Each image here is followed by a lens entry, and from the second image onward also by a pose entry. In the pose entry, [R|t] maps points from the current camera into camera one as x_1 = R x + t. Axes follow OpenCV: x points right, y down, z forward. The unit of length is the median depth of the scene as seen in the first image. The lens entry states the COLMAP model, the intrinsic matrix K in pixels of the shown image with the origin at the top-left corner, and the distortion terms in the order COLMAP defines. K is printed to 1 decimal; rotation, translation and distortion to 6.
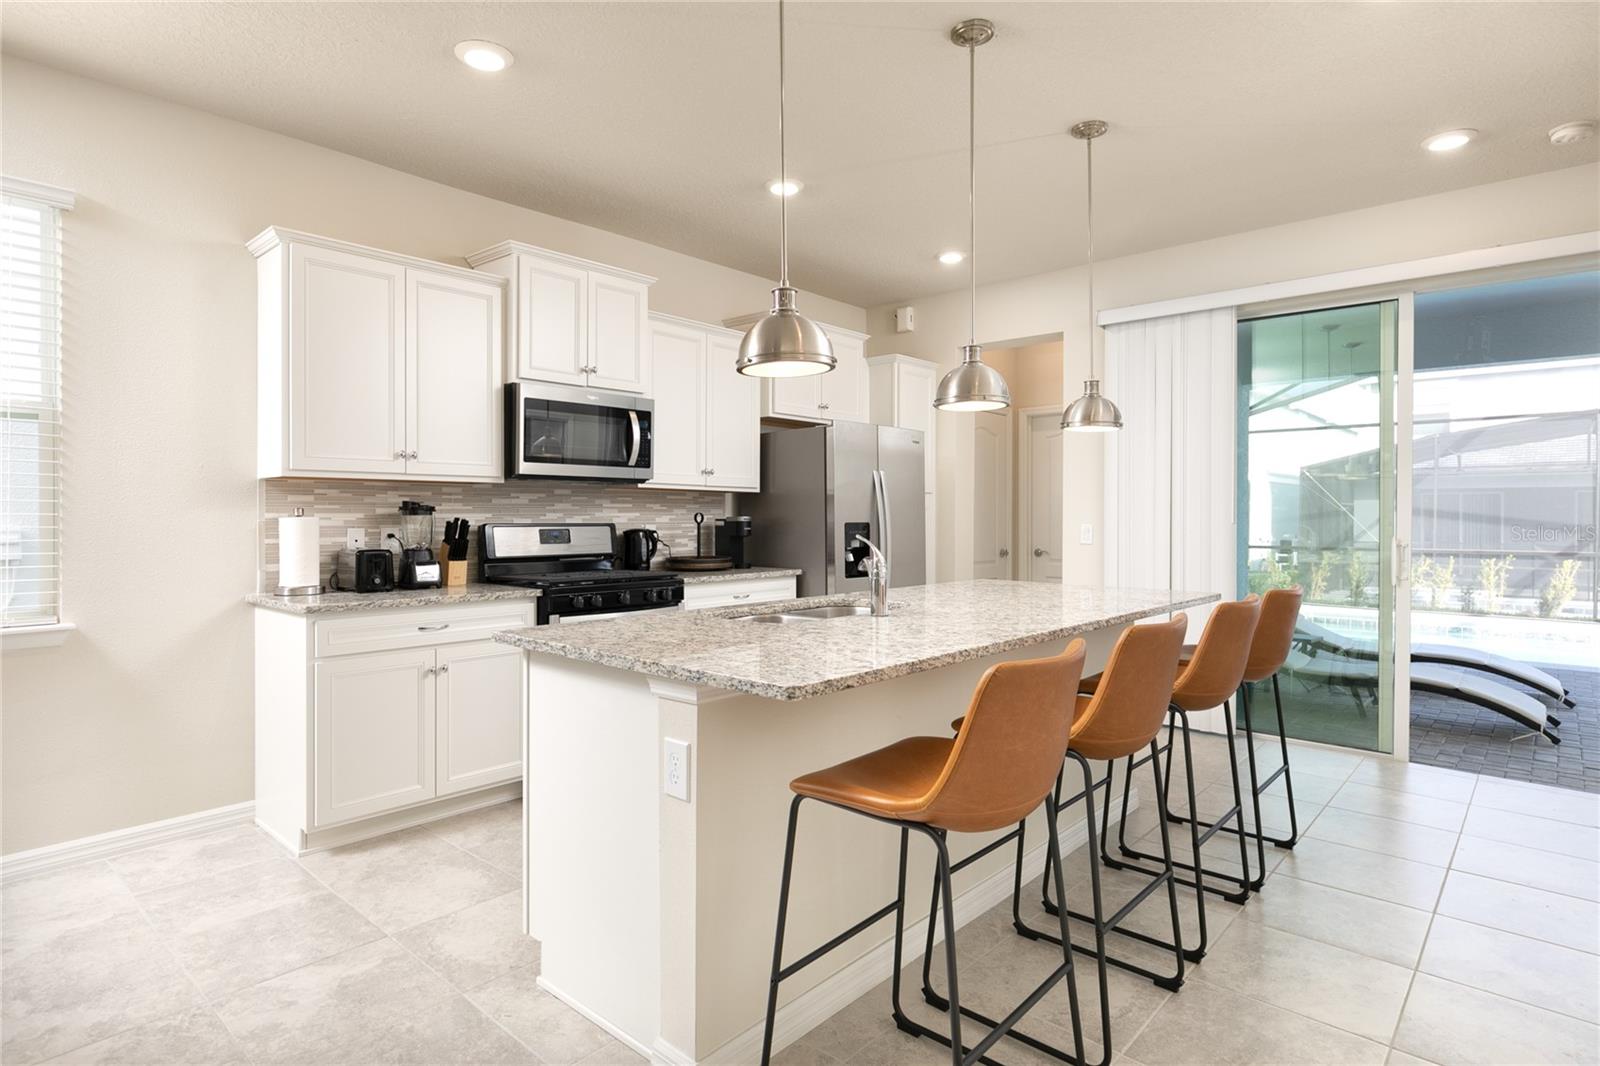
lens RADIAL K [[864.8, 0, 774.8], [0, 864.8, 531.0], [0, 0, 1]] dist [-0.005036, 0.001245]
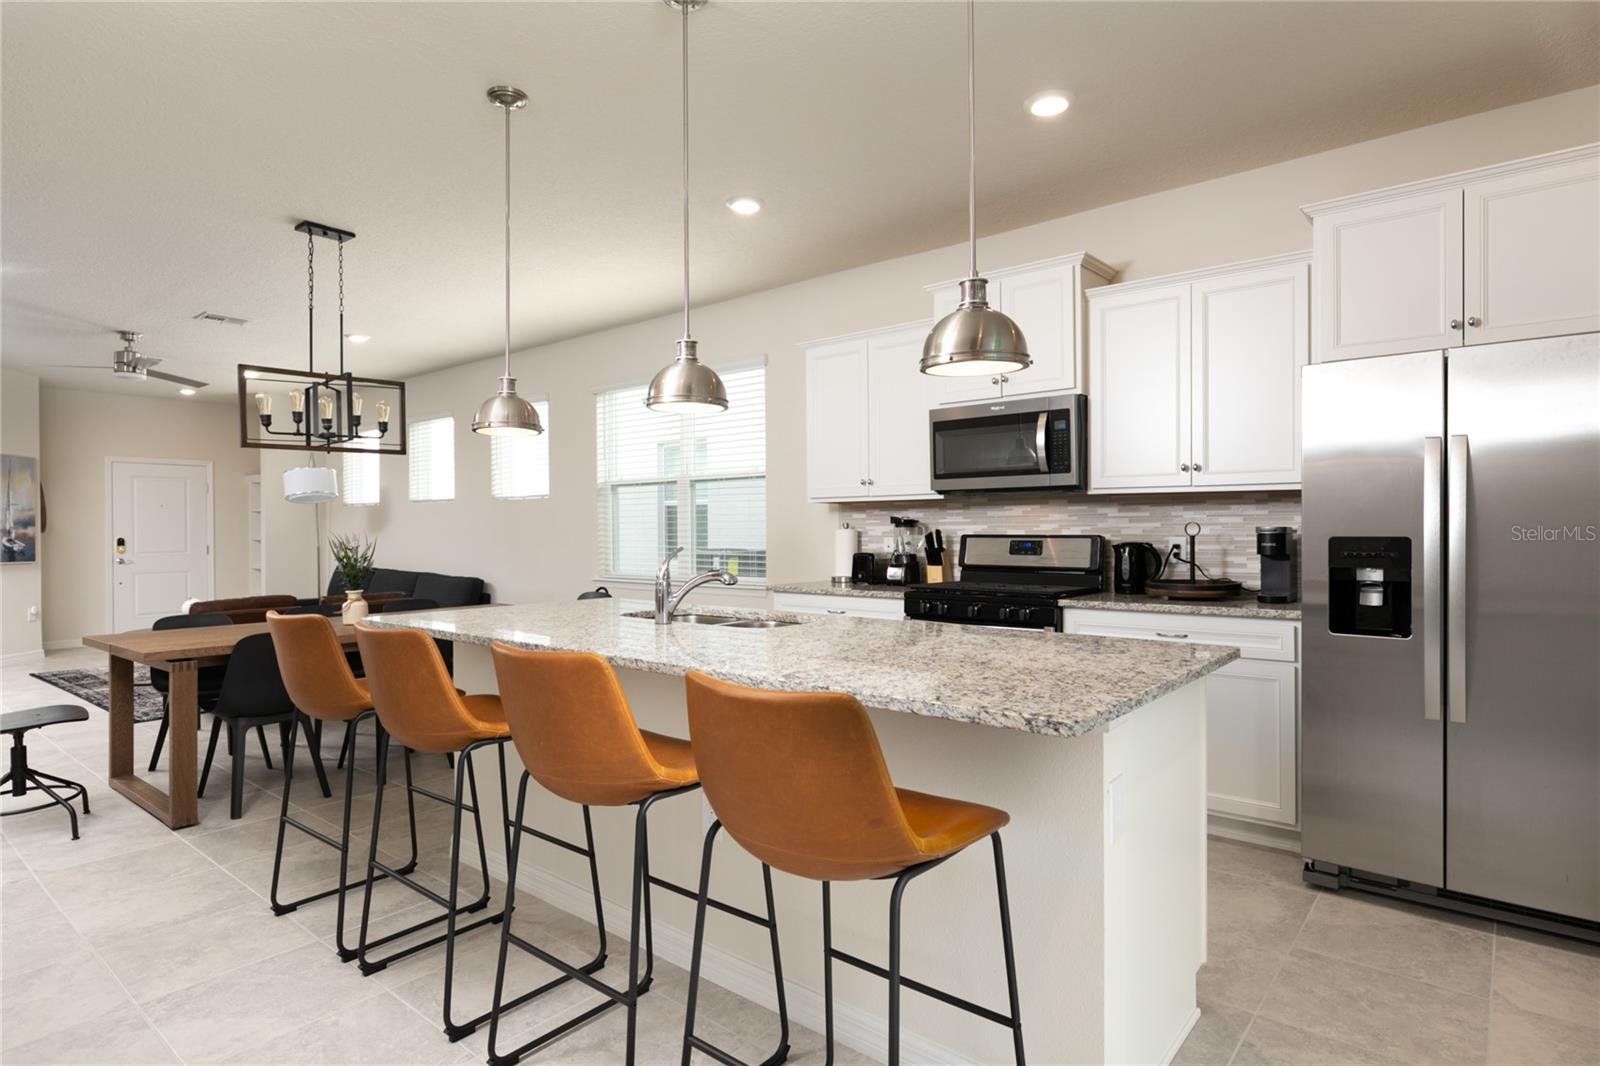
lens RADIAL K [[864.8, 0, 774.8], [0, 864.8, 531.0], [0, 0, 1]] dist [-0.005036, 0.001245]
pose [[0.029457, -0.002033, -0.999564, 0.734881], [-0.012992, 0.999913, -0.002416, -0.006777], [0.999482, 0.013058, 0.029428, 0.679378]]
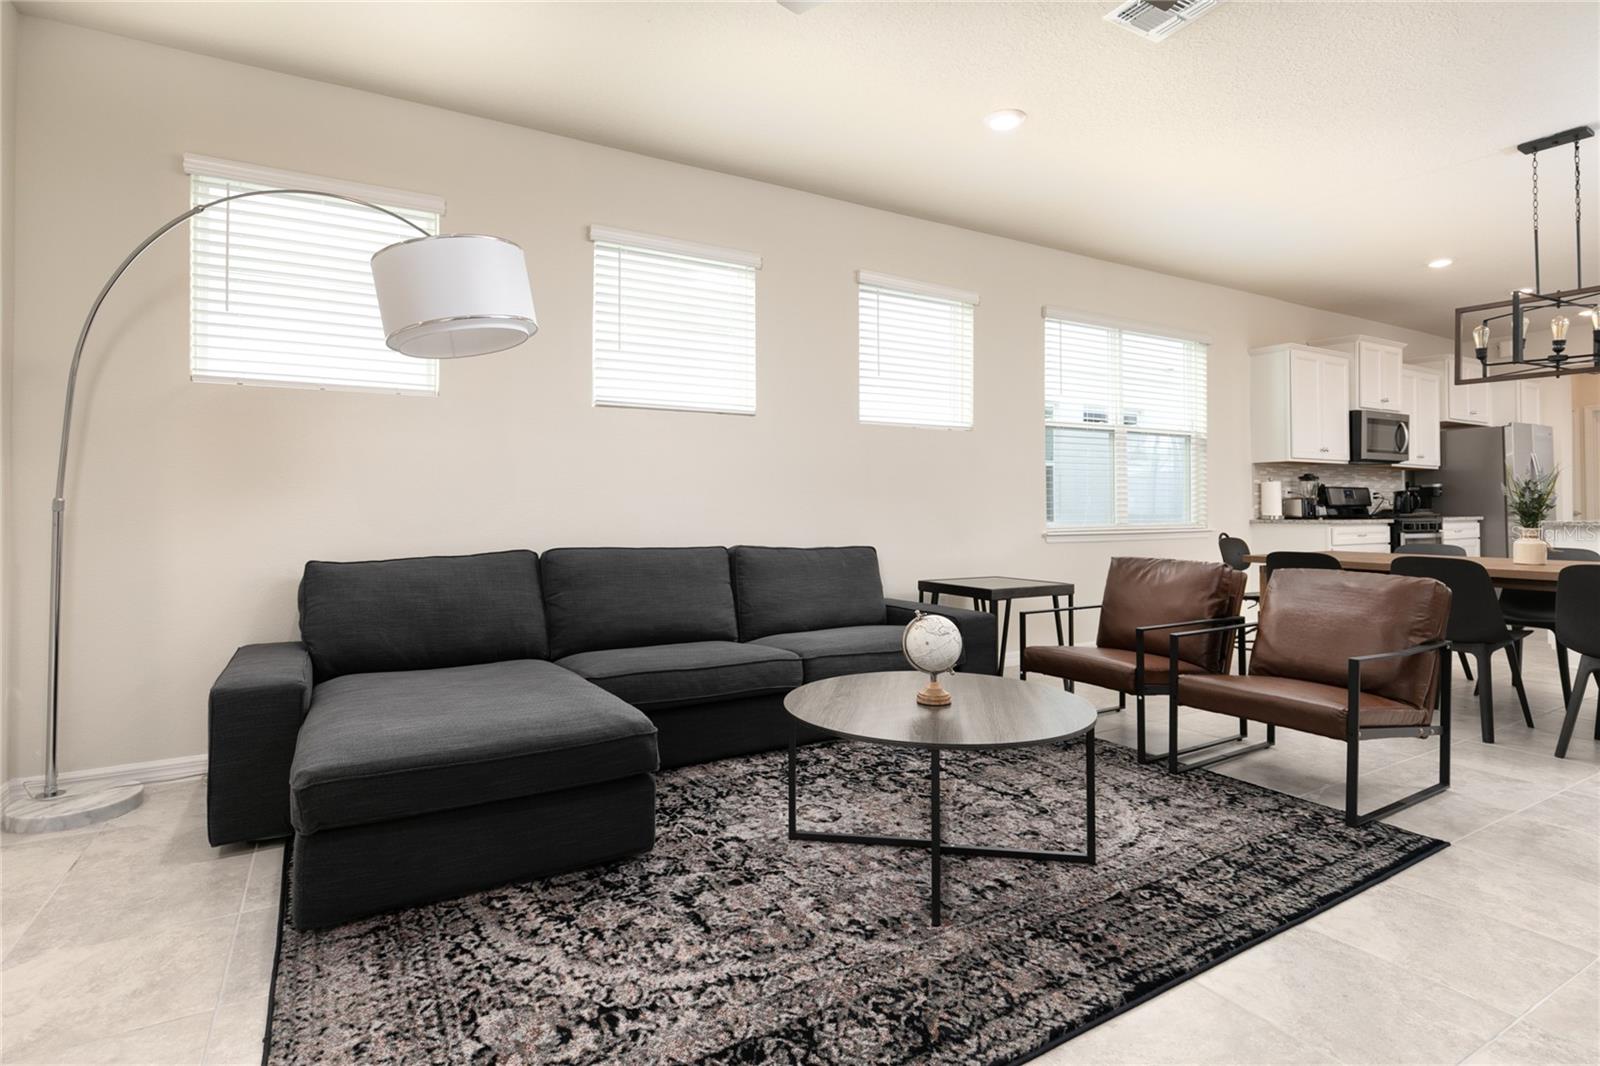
lens RADIAL K [[798.0, 0, 817.9], [0, 798.0, 504.5], [0, 0, 1]] dist [-0.000006, 0.000385]
pose [[0.954842, -0.006893, -0.297034, -0.805308], [0.000554, 0.999770, -0.021422, 0.060970], [0.297114, 0.020291, 0.954626, -0.875252]]
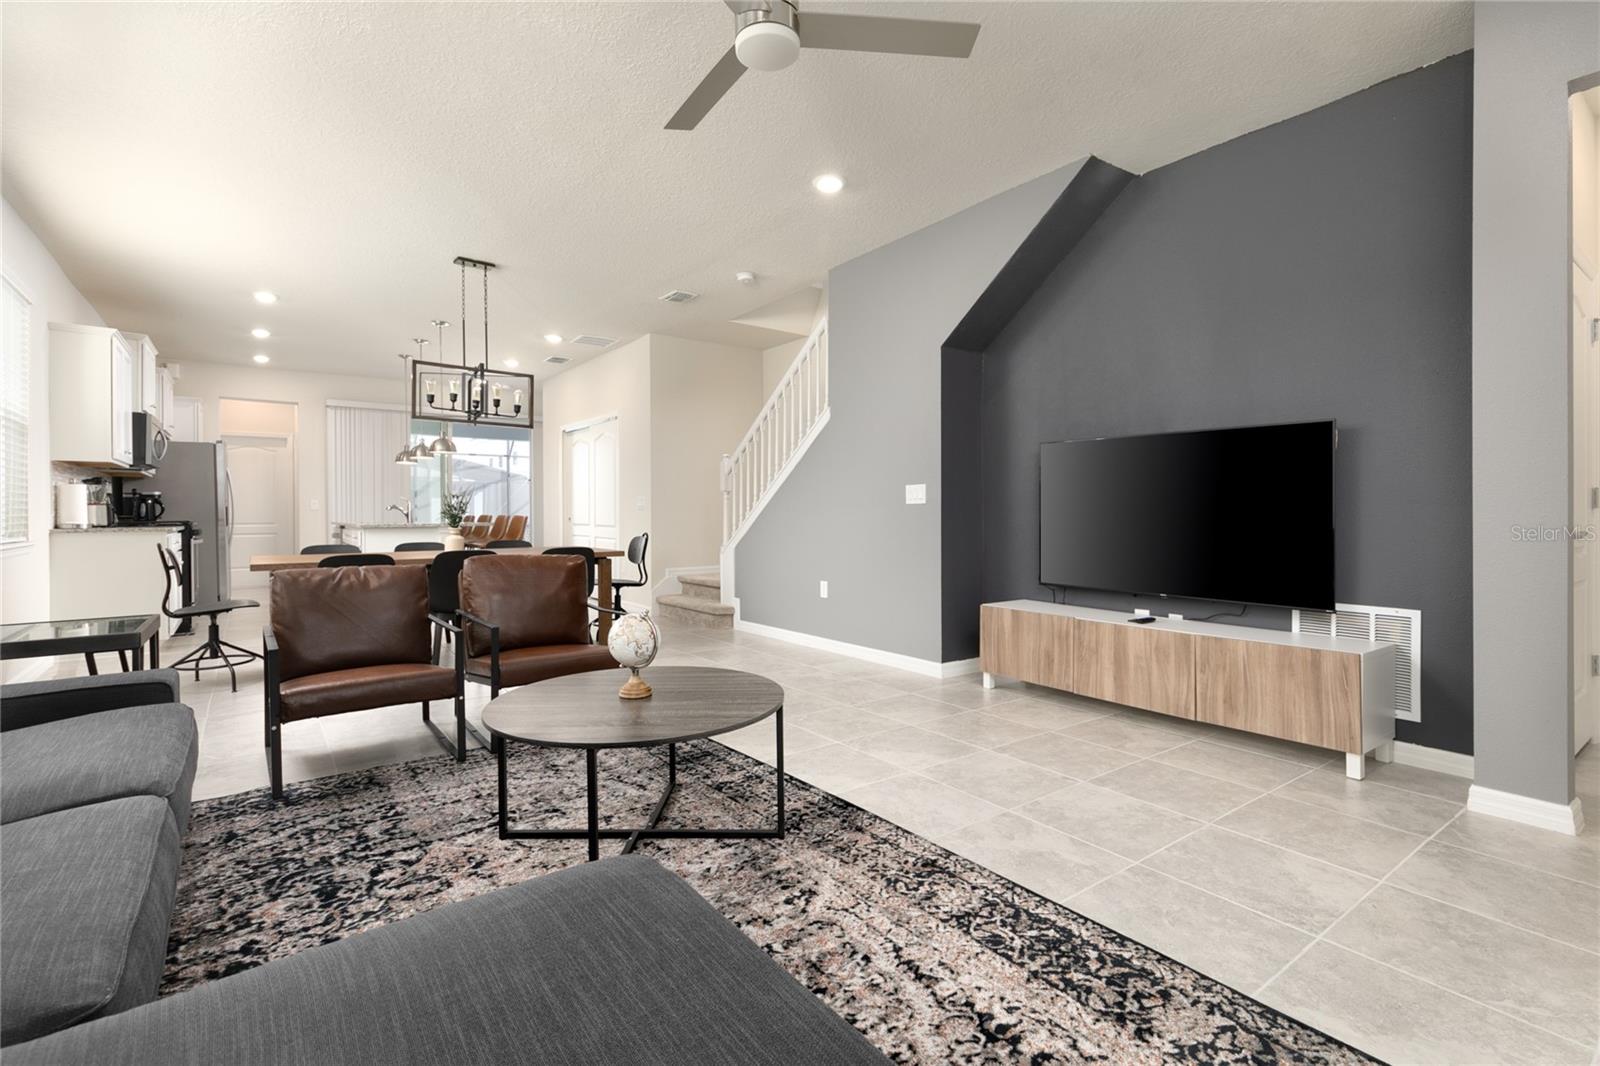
lens RADIAL K [[744.3, 0, 763.1], [0, 744.3, 514.2], [0, 0, 1]] dist [0.001350, -0.000142]
pose [[0.221769, -0.008539, 0.975062, -1.345089], [0.022484, 0.999741, 0.003641, 0.054141], [-0.974840, 0.021116, 0.221904, -0.529822]]
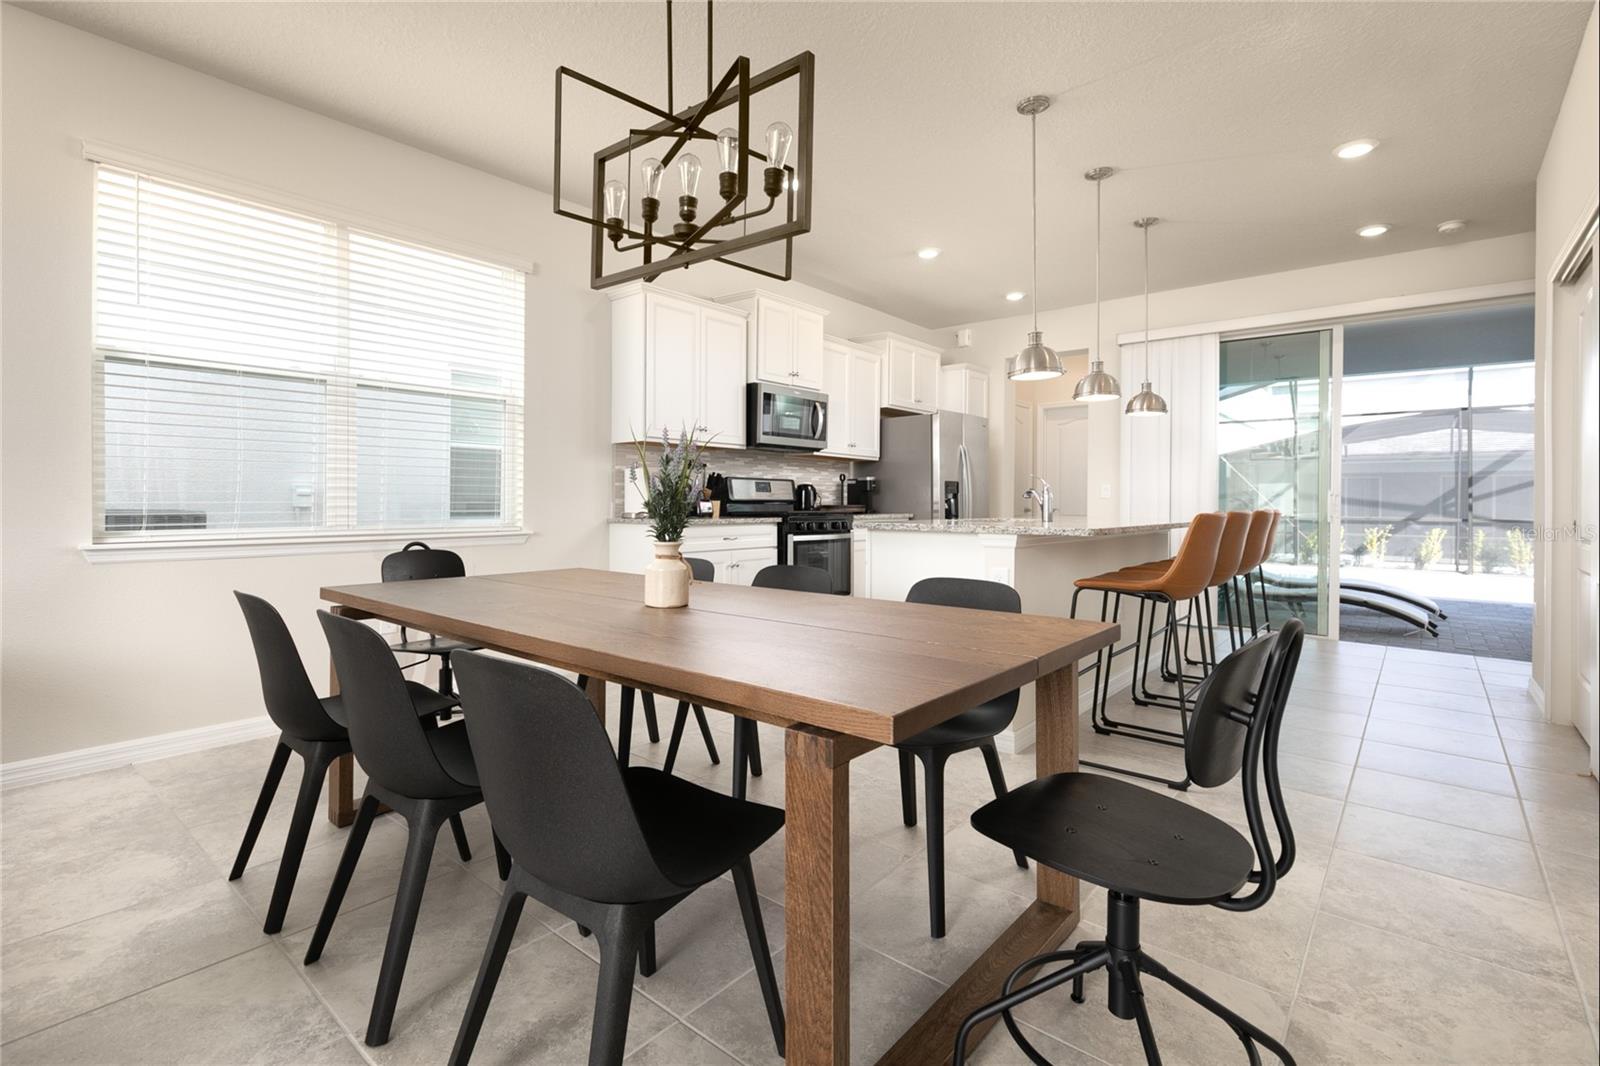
lens RADIAL K [[744.3, 0, 763.1], [0, 744.3, 514.2], [0, 0, 1]] dist [0.001350, -0.000142]
pose [[0.999915, 0.002811, 0.012723, -0.269780], [-0.002845, 0.999992, 0.002643, 0.048888], [-0.012716, -0.002679, 0.999916, -0.265564]]
